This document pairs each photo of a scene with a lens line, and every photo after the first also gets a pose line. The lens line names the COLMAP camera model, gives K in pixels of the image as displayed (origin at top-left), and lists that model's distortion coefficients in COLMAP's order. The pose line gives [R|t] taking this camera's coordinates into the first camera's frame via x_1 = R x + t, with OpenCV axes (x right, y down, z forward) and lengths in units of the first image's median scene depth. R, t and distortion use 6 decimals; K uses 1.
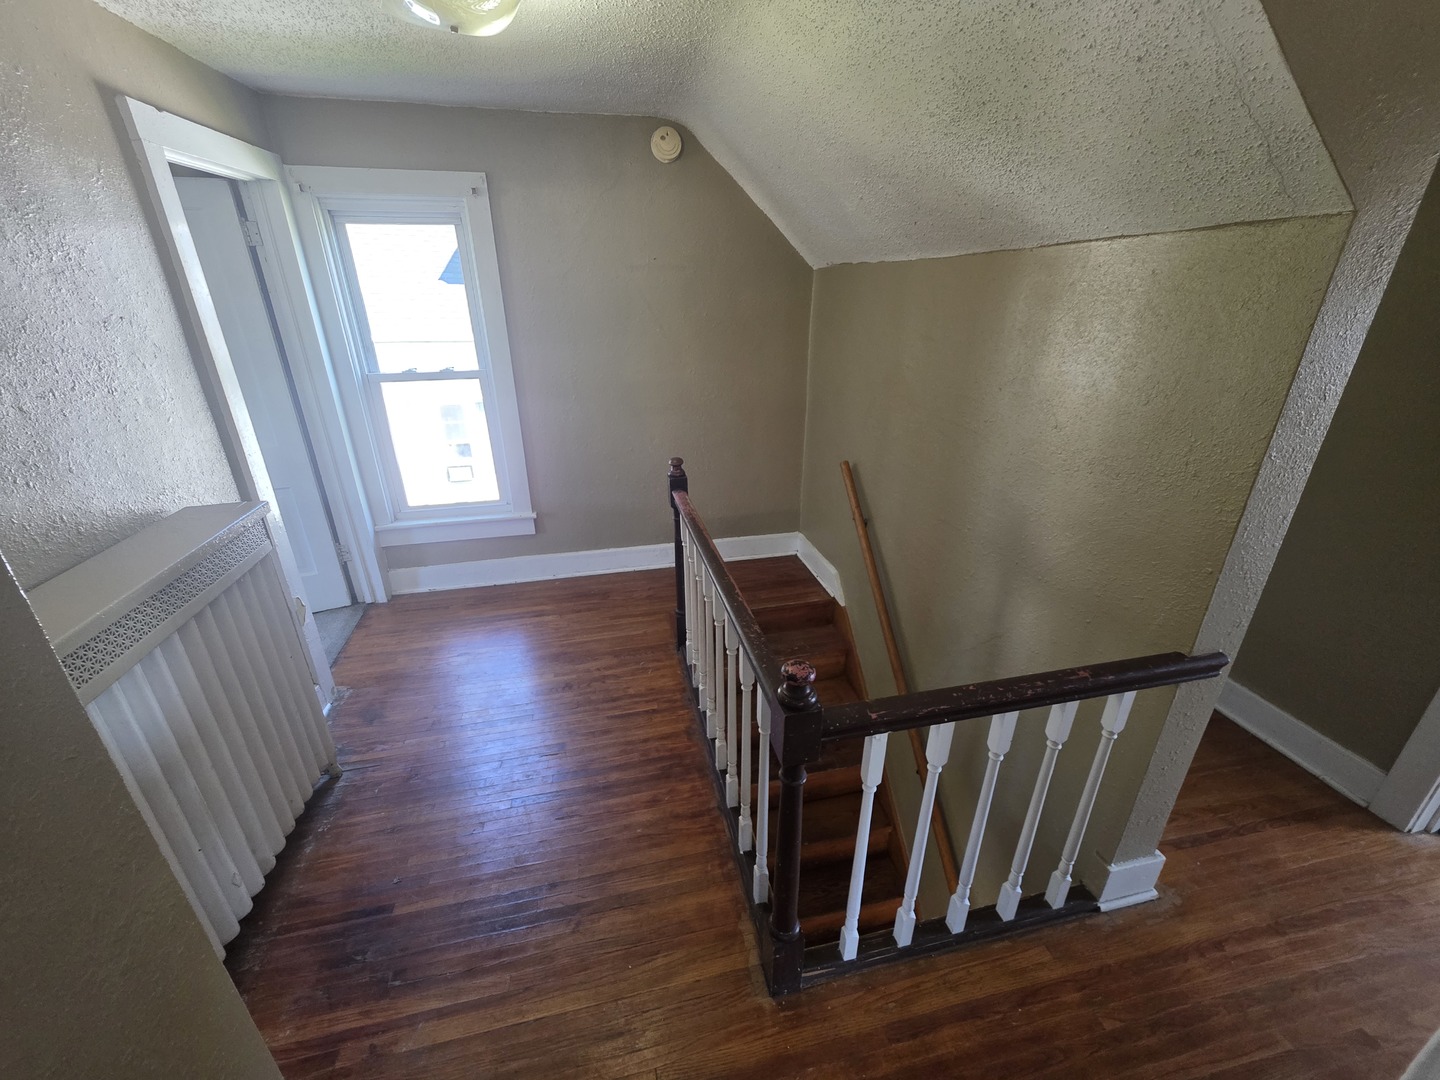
lens RADIAL K [[579.4, 0, 723.3], [0, 579.4, 532.8], [0, 0, 1]] dist [0.004951, 0.000621]
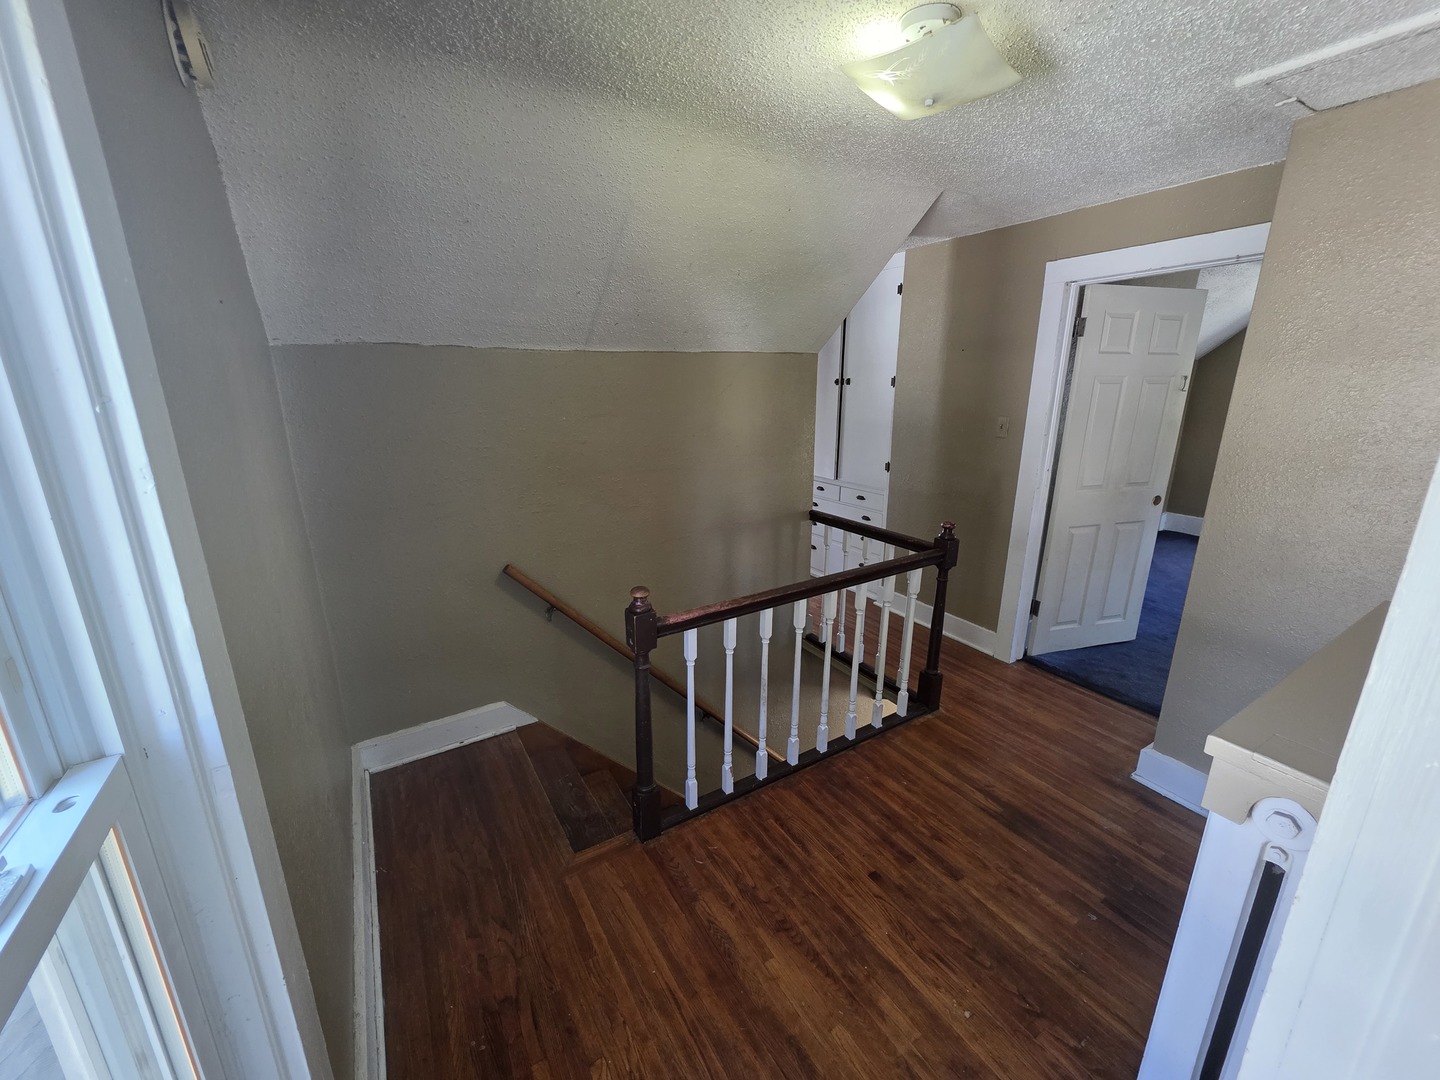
lens RADIAL K [[579.4, 0, 726.0], [0, 579.4, 541.1], [0, 0, 1]] dist [0.004951, 0.000621]
pose [[-0.334834, -0.252860, 0.907716, -0.845424], [0.368186, 0.851629, 0.373051, -0.449557], [-0.867367, 0.459118, -0.192055, 1.103817]]
